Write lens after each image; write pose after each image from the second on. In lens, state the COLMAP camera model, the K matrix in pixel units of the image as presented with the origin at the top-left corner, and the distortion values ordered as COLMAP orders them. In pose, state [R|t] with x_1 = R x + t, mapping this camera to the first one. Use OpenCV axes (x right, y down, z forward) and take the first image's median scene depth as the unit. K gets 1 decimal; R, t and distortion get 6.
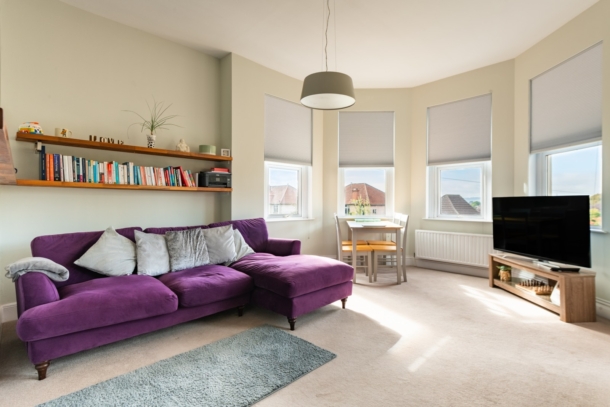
lens RADIAL K [[308.4, 0, 309.9], [0, 308.4, 203.1], [0, 0, 1]] dist [-0.000147, 0.000183]
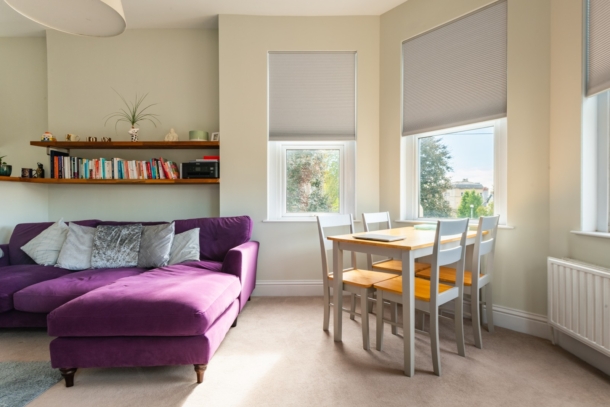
lens RADIAL K [[308.4, 0, 305.6], [0, 308.4, 203.1], [0, 0, 1]] dist [-0.000147, 0.000183]
pose [[0.708443, 0.001527, -0.705766, 0.569225], [0.001198, 0.999994, 0.003367, 0.017077], [0.705767, -0.003231, 0.708437, 0.671548]]
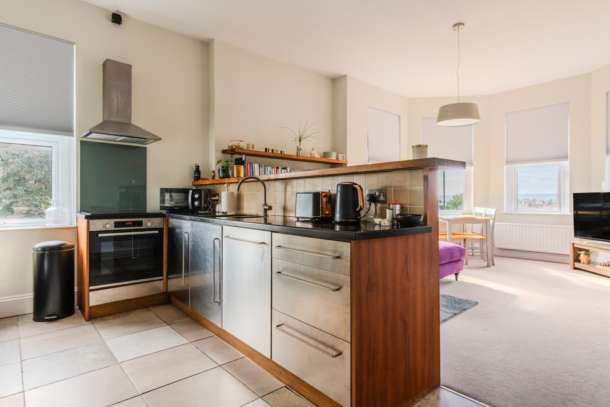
lens RADIAL K [[336.3, 0, 300.7], [0, 336.3, 202.1], [0, 0, 1]] dist [-0.005509, -0.003283]
pose [[0.997212, -0.002536, -0.074578, -0.397275], [0.002728, 0.999993, 0.002473, 0.011450], [0.074571, -0.002670, 0.997212, -0.396314]]
